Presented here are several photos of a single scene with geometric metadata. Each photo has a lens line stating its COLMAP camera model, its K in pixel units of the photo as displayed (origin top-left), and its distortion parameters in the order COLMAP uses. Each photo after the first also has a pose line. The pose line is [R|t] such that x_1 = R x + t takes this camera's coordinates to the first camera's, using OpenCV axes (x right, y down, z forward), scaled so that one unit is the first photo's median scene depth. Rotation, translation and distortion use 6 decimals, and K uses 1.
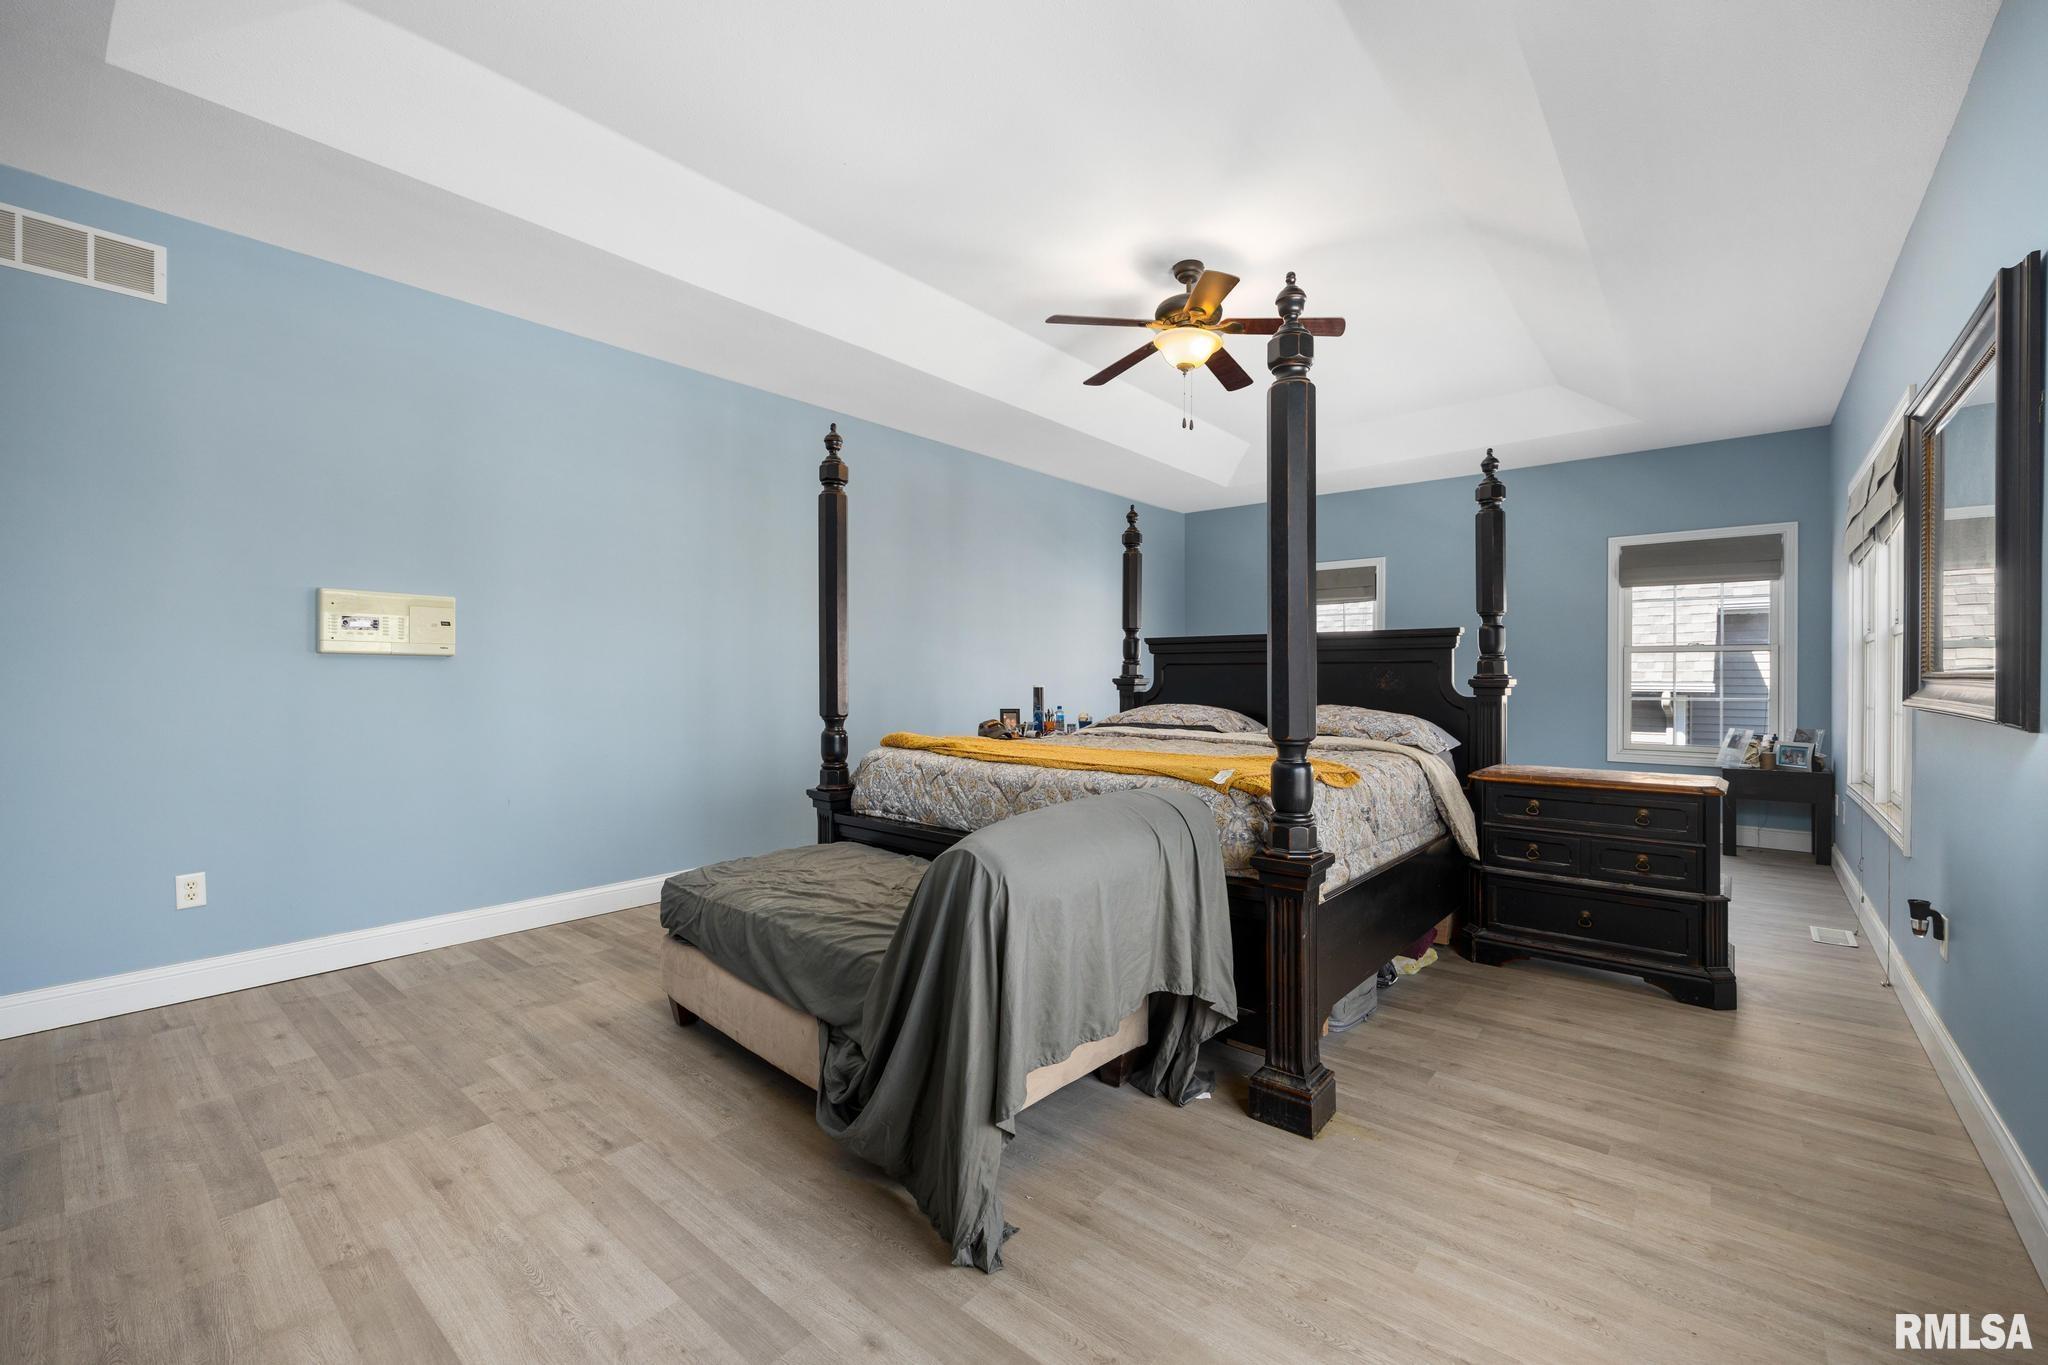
lens RADIAL K [[834.1, 0, 1033.3], [0, 834.1, 683.3], [0, 0, 1]] dist [0.001801, 0.000826]
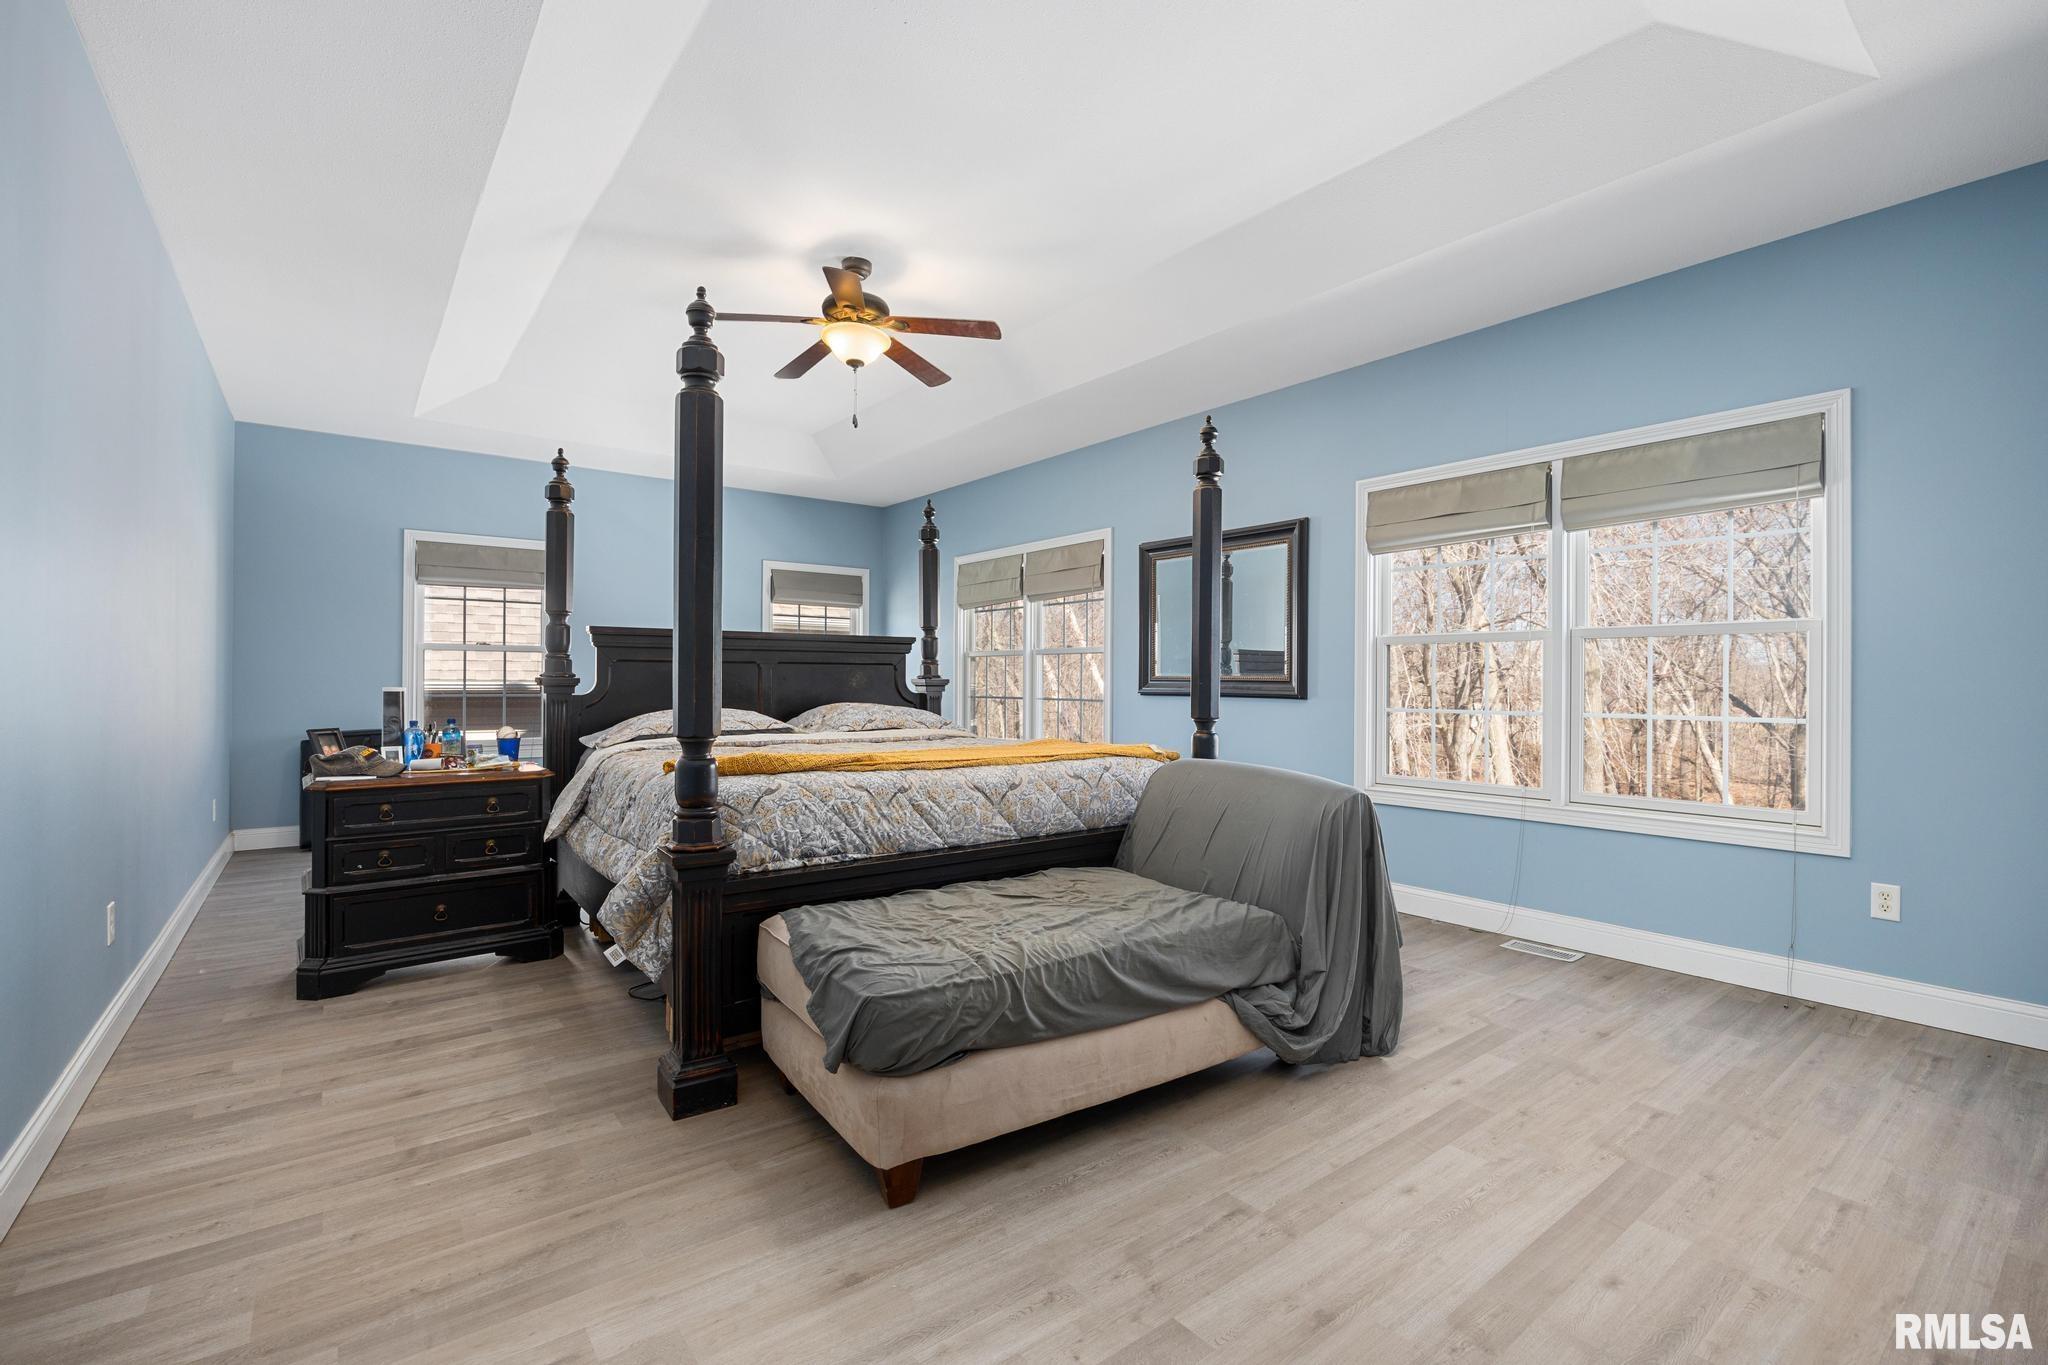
lens RADIAL K [[908.3, 0, 1030.3], [0, 908.3, 681.1], [0, 0, 1]] dist [-0.009746, -0.000590]
pose [[0.218128, -0.004782, 0.975908, -1.000559], [0.005160, 0.999980, 0.003746, -0.007063], [-0.975906, 0.004219, 0.218148, 0.675666]]
